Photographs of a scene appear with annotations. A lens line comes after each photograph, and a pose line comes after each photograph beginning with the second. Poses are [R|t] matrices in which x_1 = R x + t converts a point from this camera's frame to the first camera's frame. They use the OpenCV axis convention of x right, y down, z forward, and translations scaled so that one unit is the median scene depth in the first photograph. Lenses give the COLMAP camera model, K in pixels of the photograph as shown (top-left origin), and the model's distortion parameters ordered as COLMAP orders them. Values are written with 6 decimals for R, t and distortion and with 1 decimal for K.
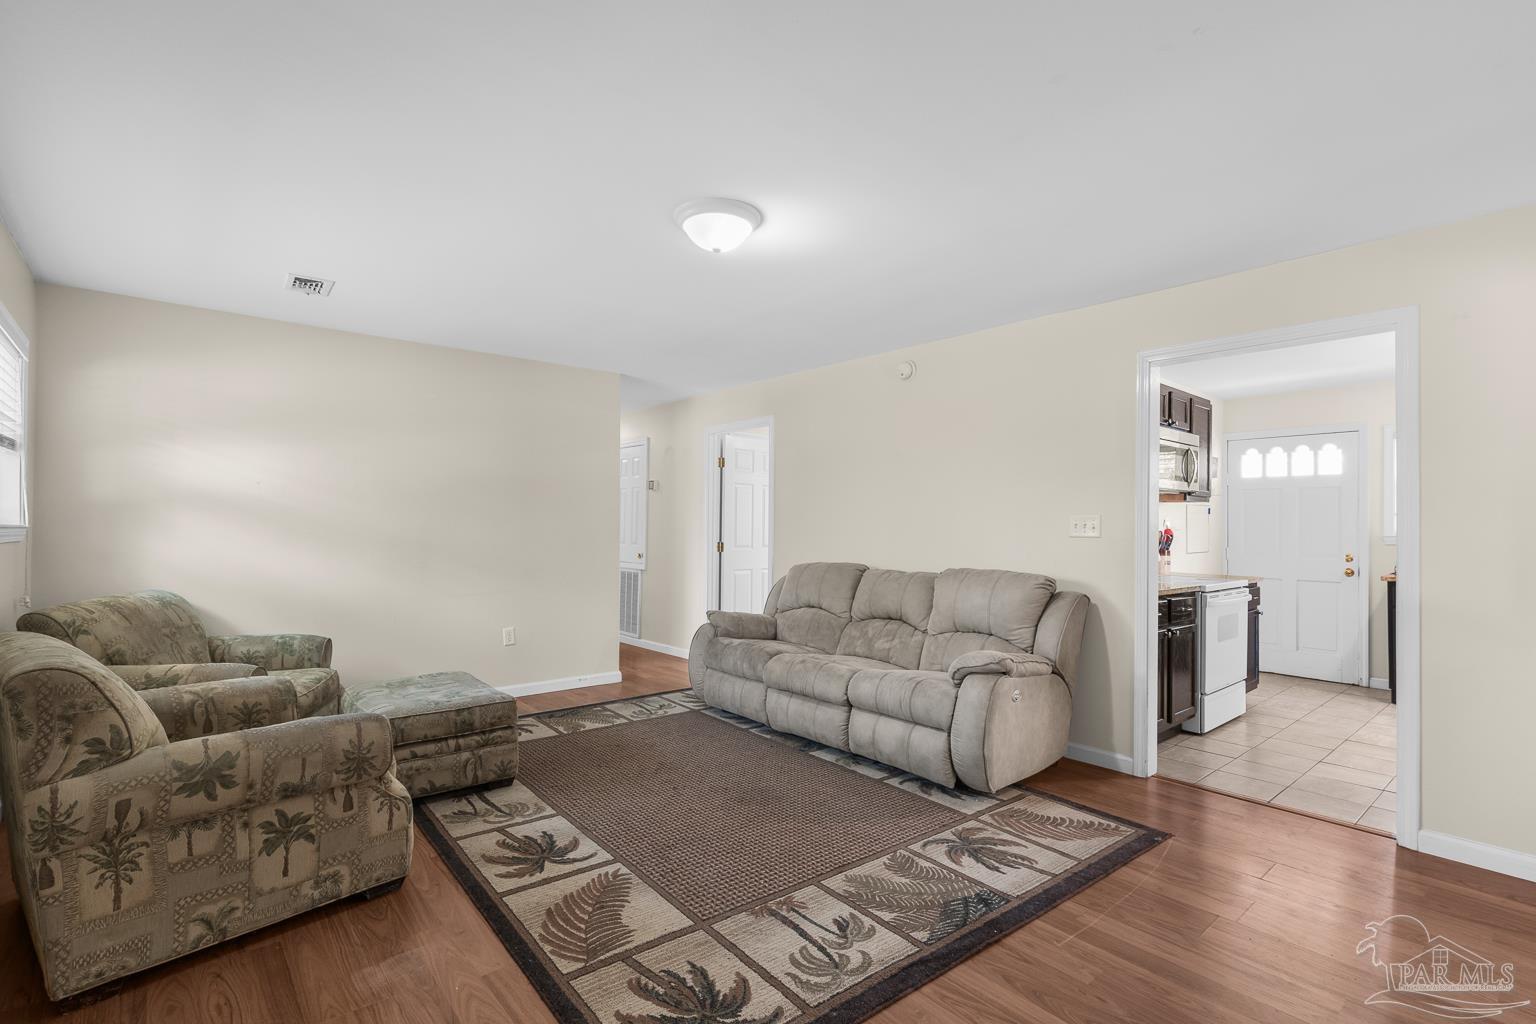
lens RADIAL K [[695.2, 0, 773.6], [0, 695.2, 514.8], [0, 0, 1]] dist [-0.004895, 0.001653]
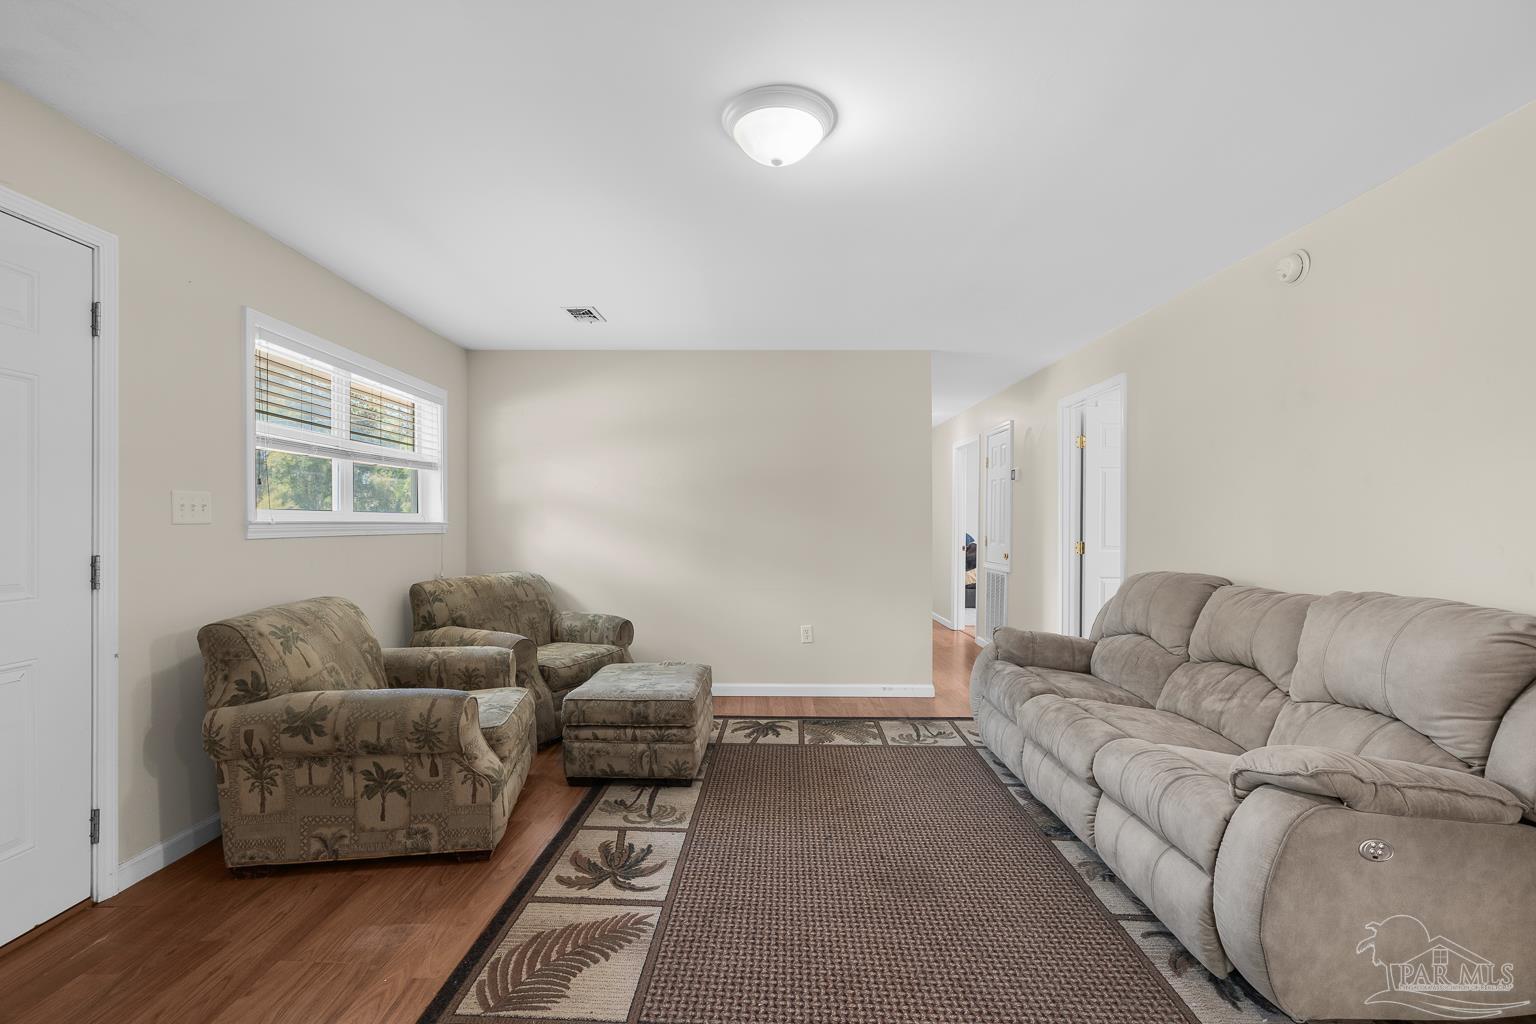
lens RADIAL K [[695.2, 0, 772.9], [0, 695.2, 520.2], [0, 0, 1]] dist [-0.004895, 0.001653]
pose [[0.764910, -0.006785, -0.644102, 0.362299], [0.012980, 0.999904, 0.004882, 0.013168], [0.644007, -0.012094, 0.764924, 0.353741]]
